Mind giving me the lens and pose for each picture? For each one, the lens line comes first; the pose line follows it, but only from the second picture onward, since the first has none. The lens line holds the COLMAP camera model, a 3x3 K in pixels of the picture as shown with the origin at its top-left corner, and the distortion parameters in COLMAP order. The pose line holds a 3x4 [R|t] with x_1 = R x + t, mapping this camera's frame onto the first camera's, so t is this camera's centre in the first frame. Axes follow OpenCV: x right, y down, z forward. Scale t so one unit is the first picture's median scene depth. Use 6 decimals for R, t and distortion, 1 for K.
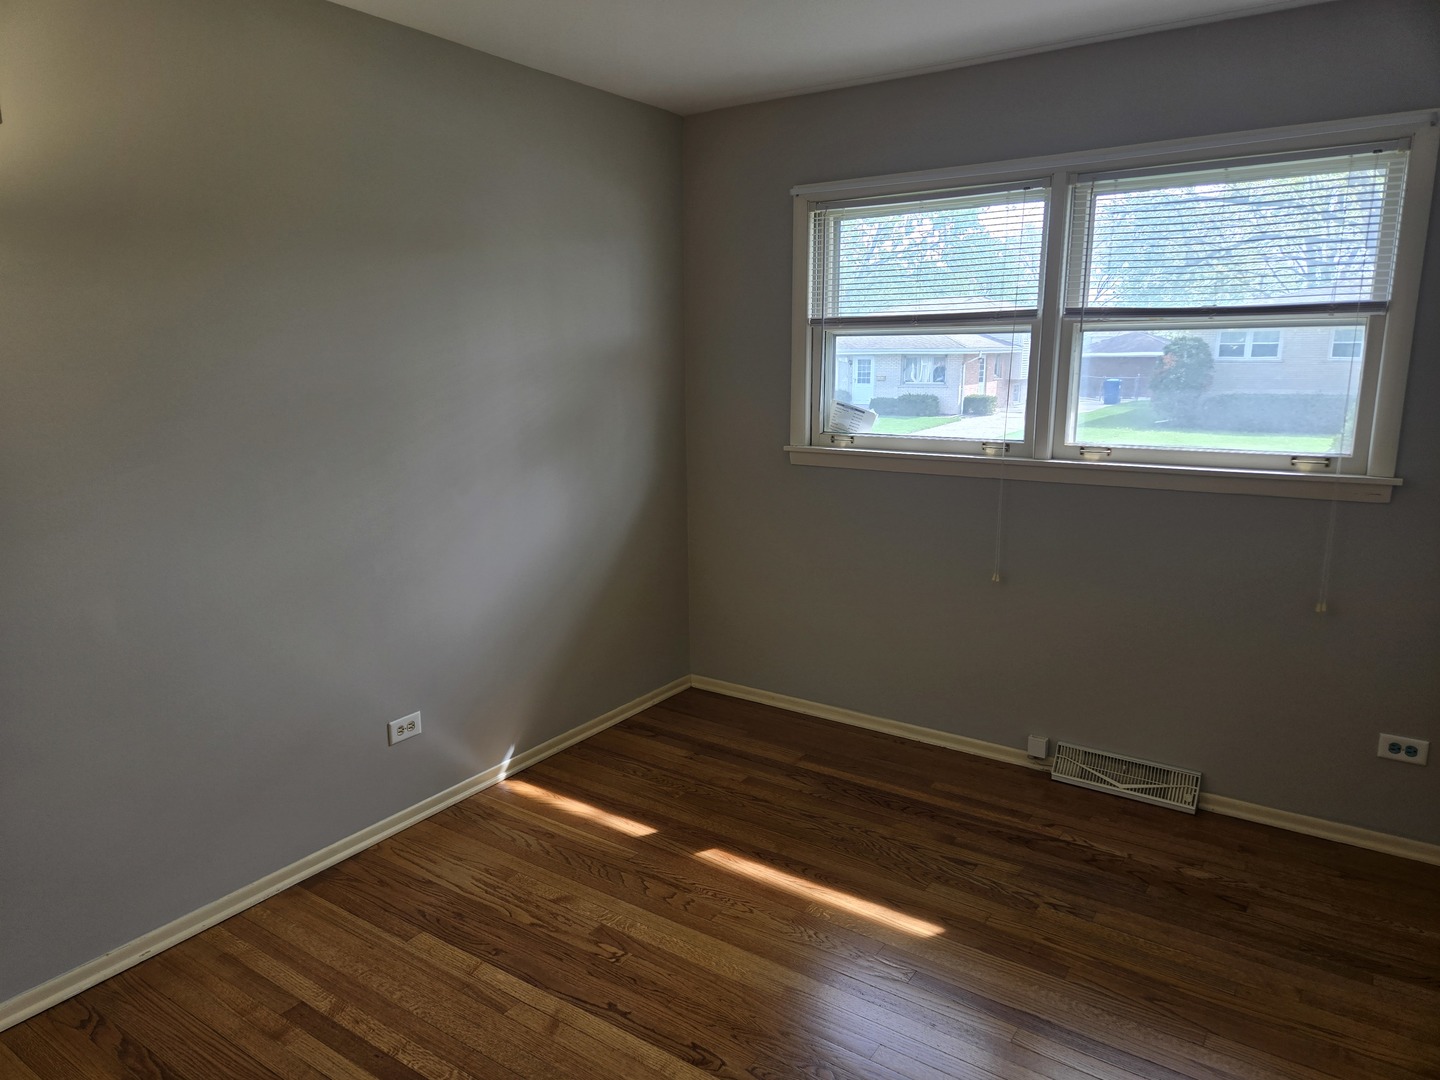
lens RADIAL K [[954.7, 0, 720.0], [0, 954.7, 540.0], [0, 0, 1]] dist [0.003715, -0.000749]
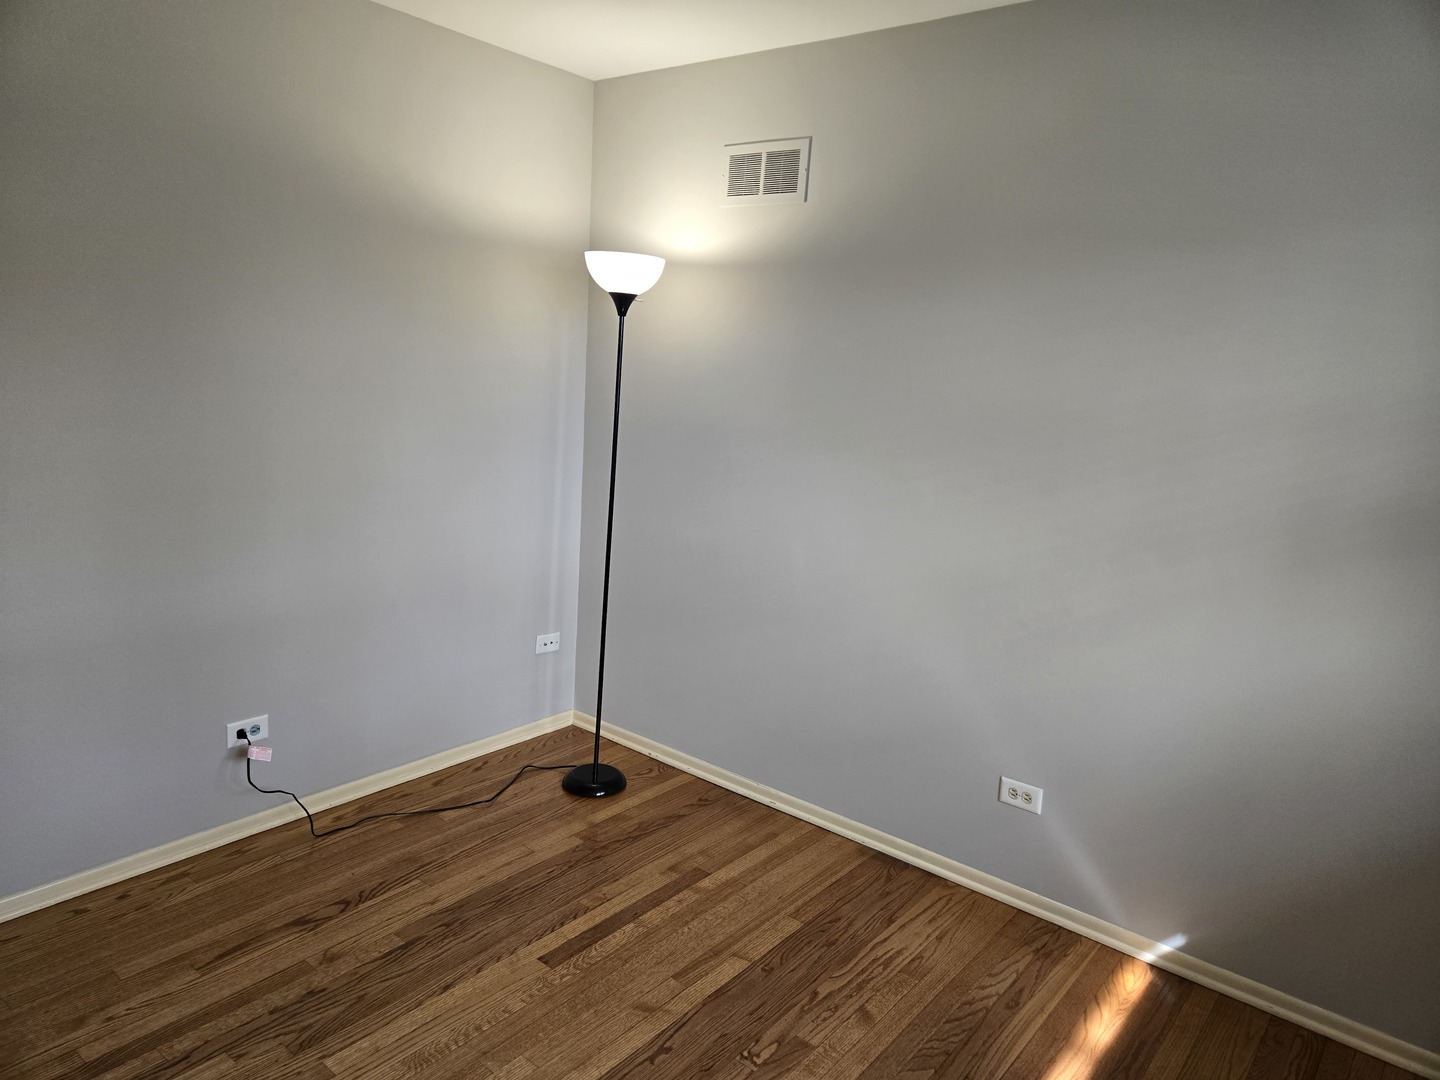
lens RADIAL K [[954.7, 0, 720.0], [0, 954.7, 540.0], [0, 0, 1]] dist [0.003715, -0.000749]
pose [[-0.082743, 0.193058, -0.977692, 0.621429], [-0.258135, 0.943422, 0.208137, -0.168249], [0.962559, 0.269599, -0.028226, 0.839901]]
